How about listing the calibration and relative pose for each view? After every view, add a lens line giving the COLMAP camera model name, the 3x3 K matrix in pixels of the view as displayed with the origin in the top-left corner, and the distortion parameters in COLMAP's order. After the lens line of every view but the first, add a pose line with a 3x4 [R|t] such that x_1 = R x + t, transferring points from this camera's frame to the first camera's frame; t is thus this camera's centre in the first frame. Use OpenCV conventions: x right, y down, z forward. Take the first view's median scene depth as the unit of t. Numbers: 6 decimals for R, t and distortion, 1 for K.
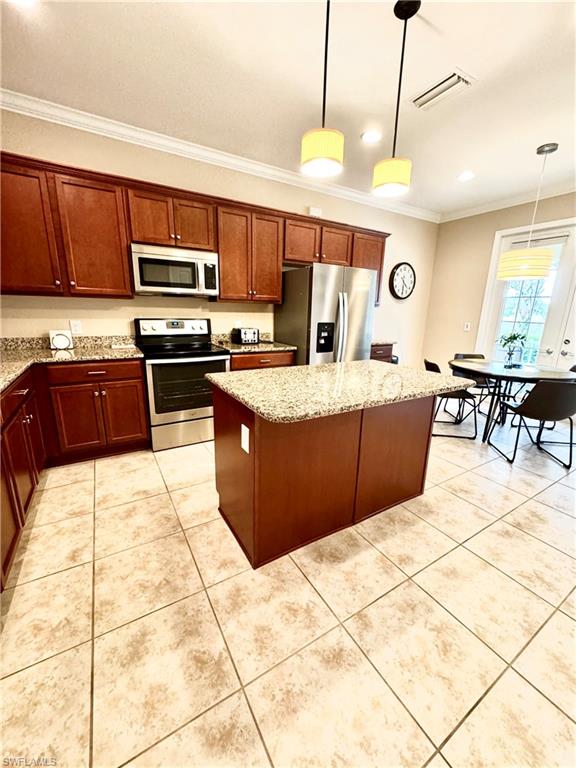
lens RADIAL K [[306.0, 0, 289.3], [0, 306.0, 385.6], [0, 0, 1]] dist [-0.001633, 0.000528]
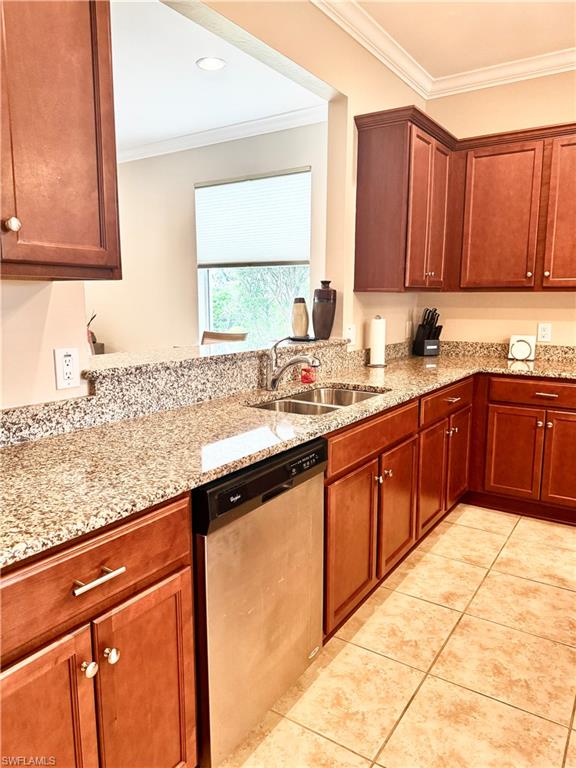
lens RADIAL K [[545.6, 0, 286.6], [0, 545.6, 383.6], [0, 0, 1]] dist [0.002624, -0.002721]
pose [[0.429829, 0.116174, -0.895405, 0.293785], [-0.210748, 0.977205, 0.025620, 0.032303], [0.877971, 0.177693, 0.444514, -0.123240]]
